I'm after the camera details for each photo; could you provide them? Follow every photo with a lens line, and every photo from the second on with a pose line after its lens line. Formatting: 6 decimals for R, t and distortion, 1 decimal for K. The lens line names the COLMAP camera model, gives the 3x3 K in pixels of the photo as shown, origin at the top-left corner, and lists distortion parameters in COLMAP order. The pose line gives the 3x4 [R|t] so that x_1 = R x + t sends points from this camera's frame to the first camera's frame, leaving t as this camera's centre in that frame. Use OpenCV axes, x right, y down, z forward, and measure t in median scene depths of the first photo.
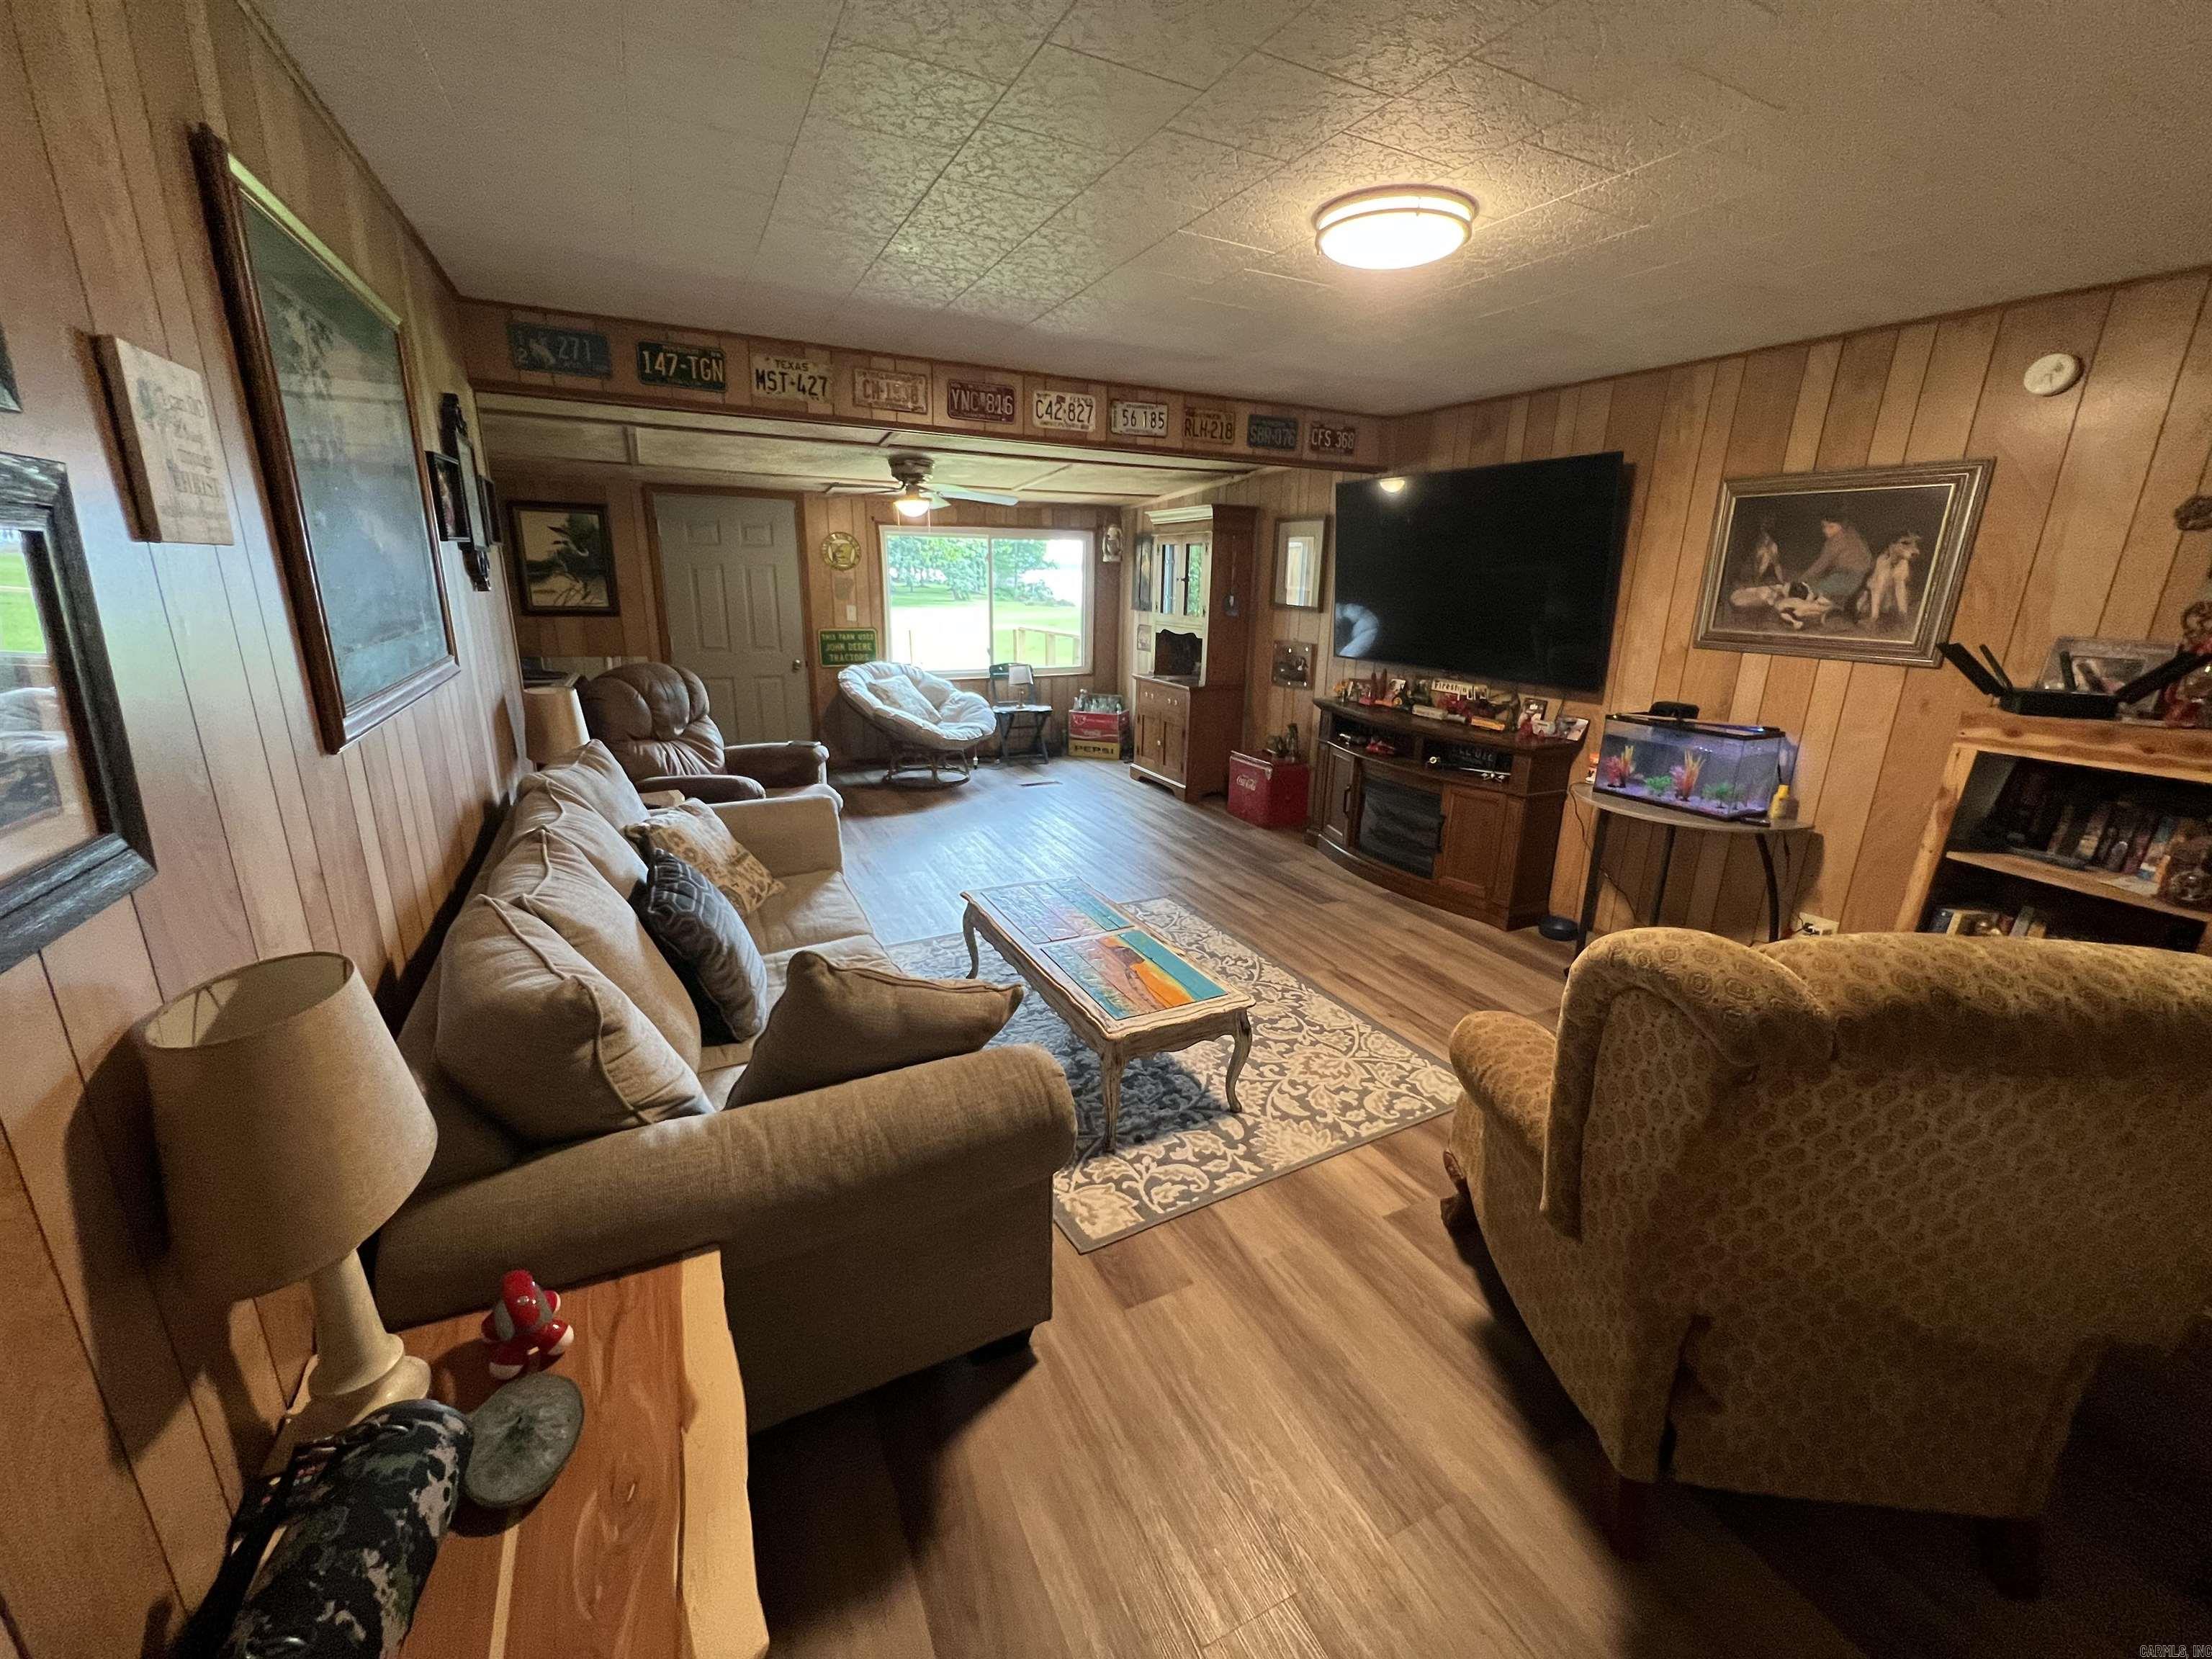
lens RADIAL K [[895.4, 0, 1098.4], [0, 895.4, 825.9], [0, 0, 1]] dist [-0.002512, 0.000232]
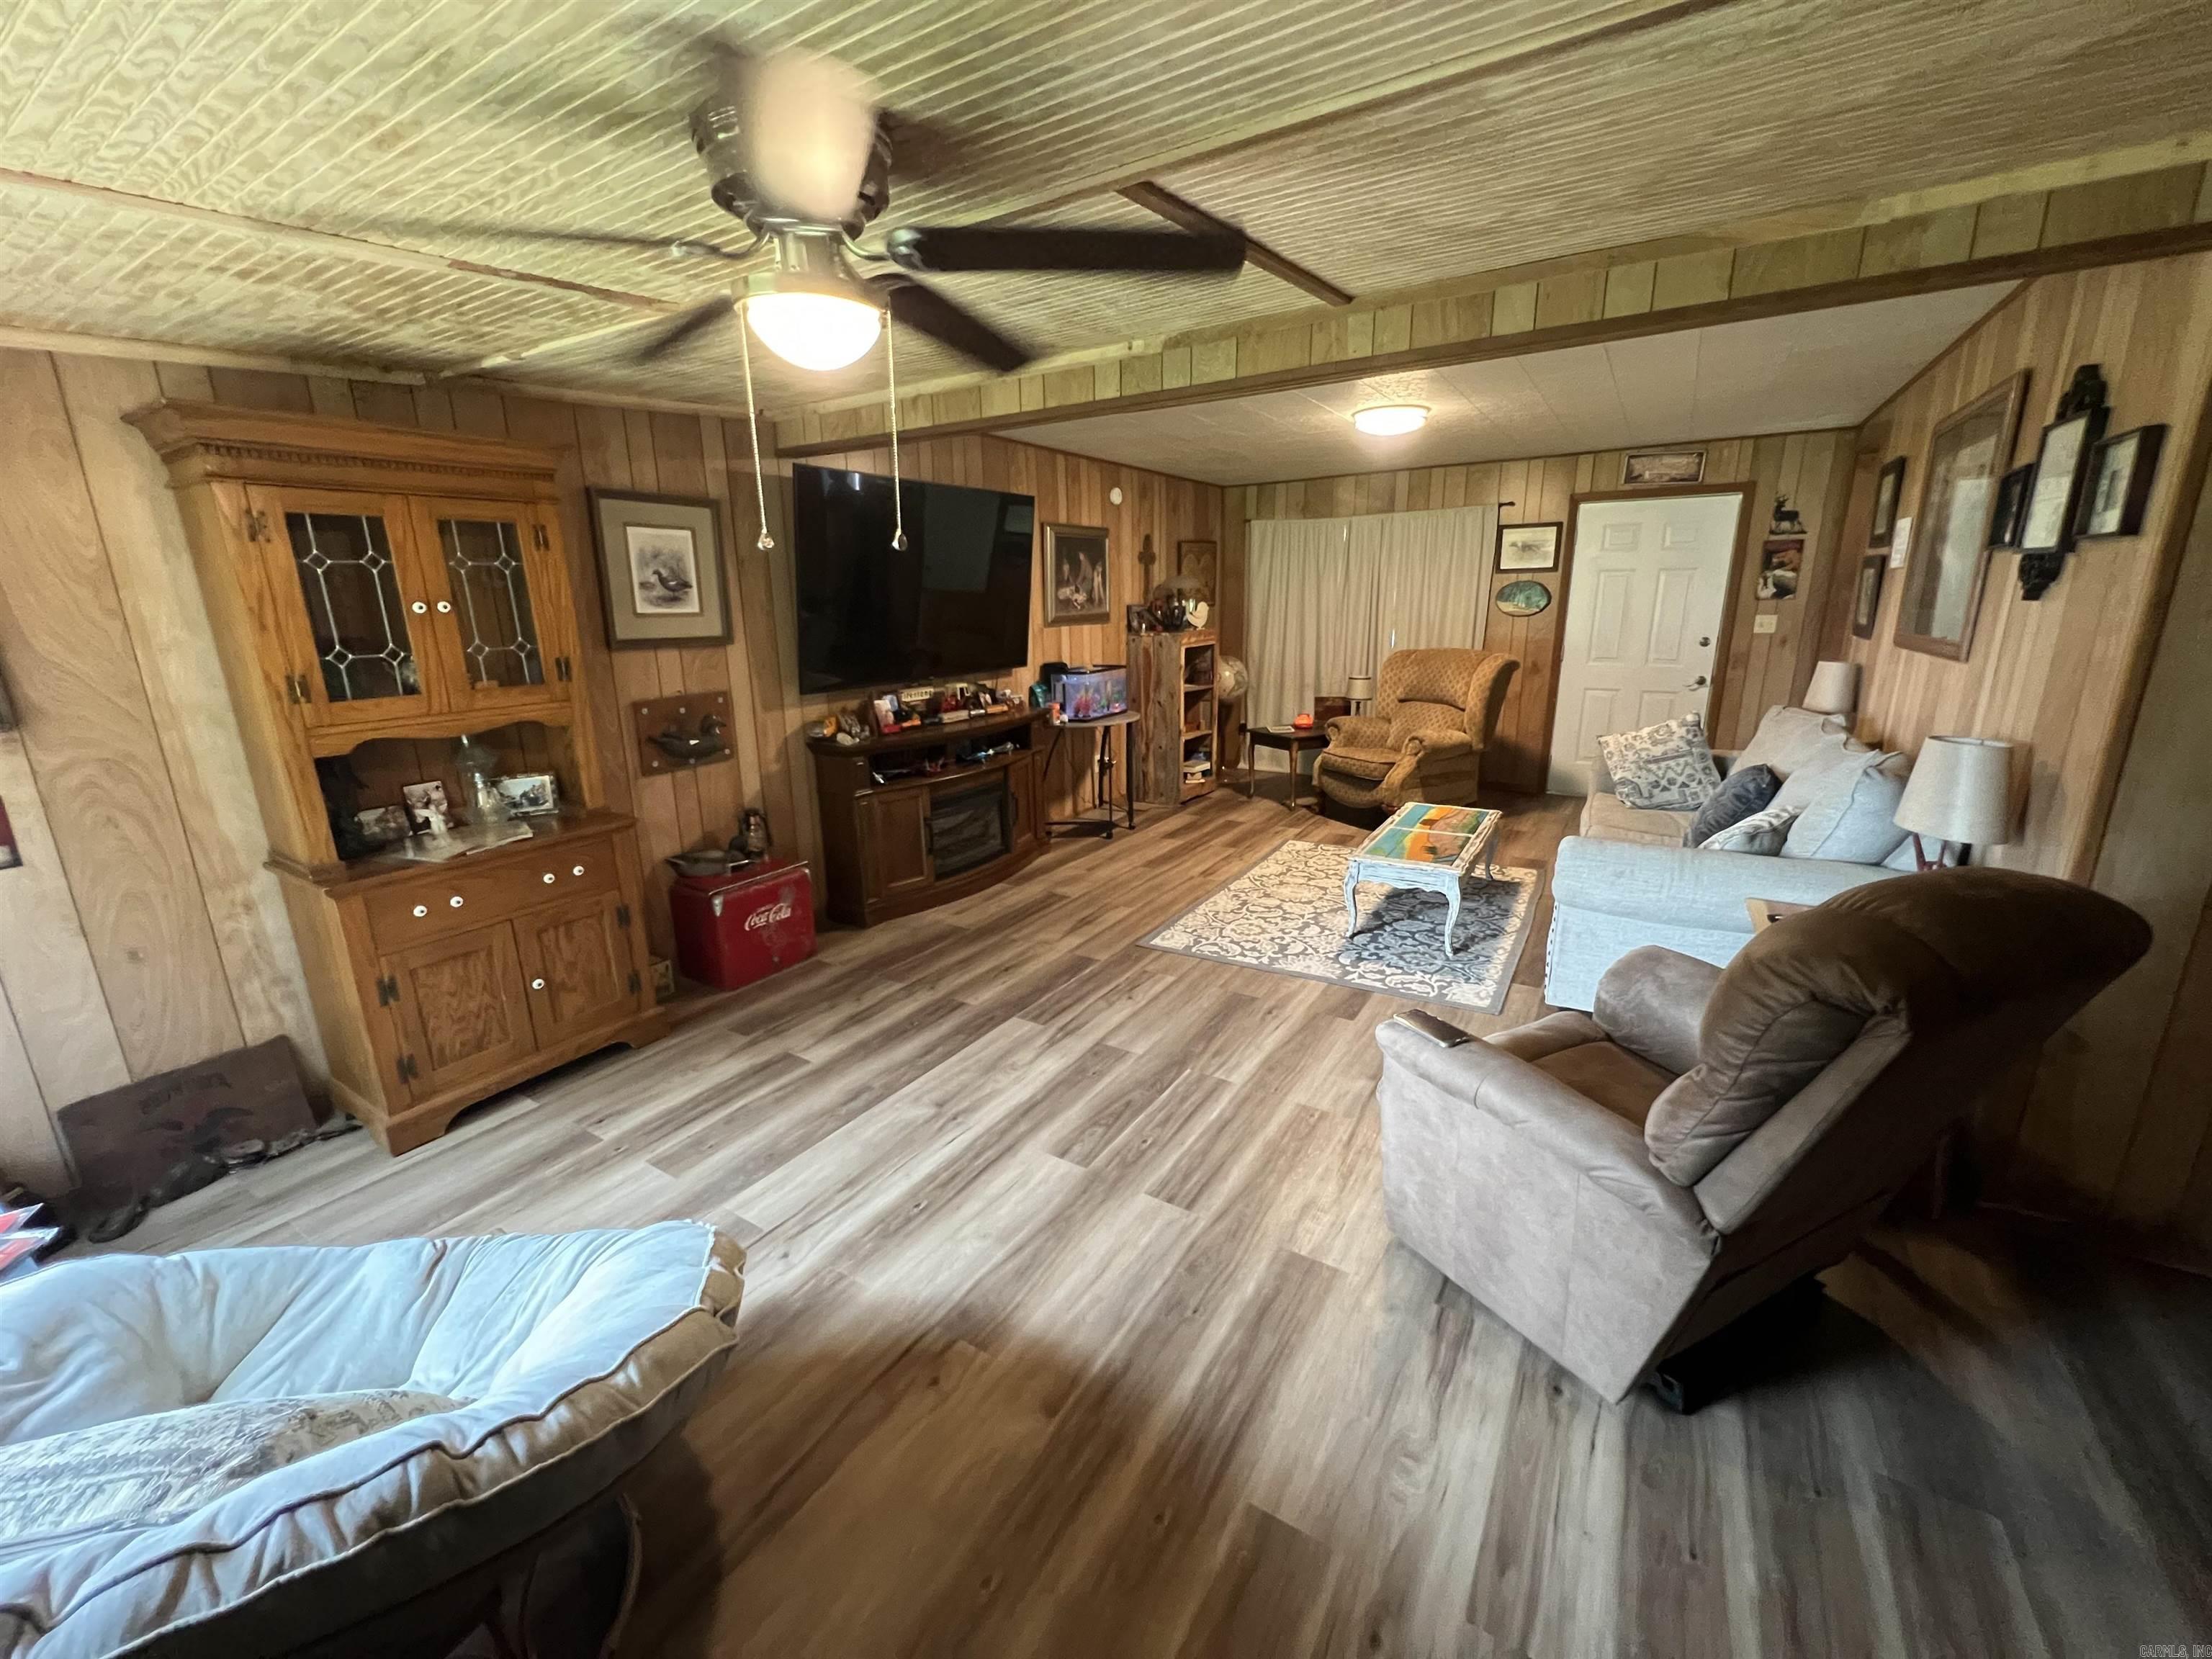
lens RADIAL K [[895.4, 0, 1105.5], [0, 895.4, 829.6], [0, 0, 1]] dist [-0.002512, 0.000232]
pose [[-0.535547, -0.229429, 0.812744, -0.694099], [0.236889, 0.882940, 0.405340, -0.452524], [-0.810600, 0.409608, -0.418507, 1.558716]]
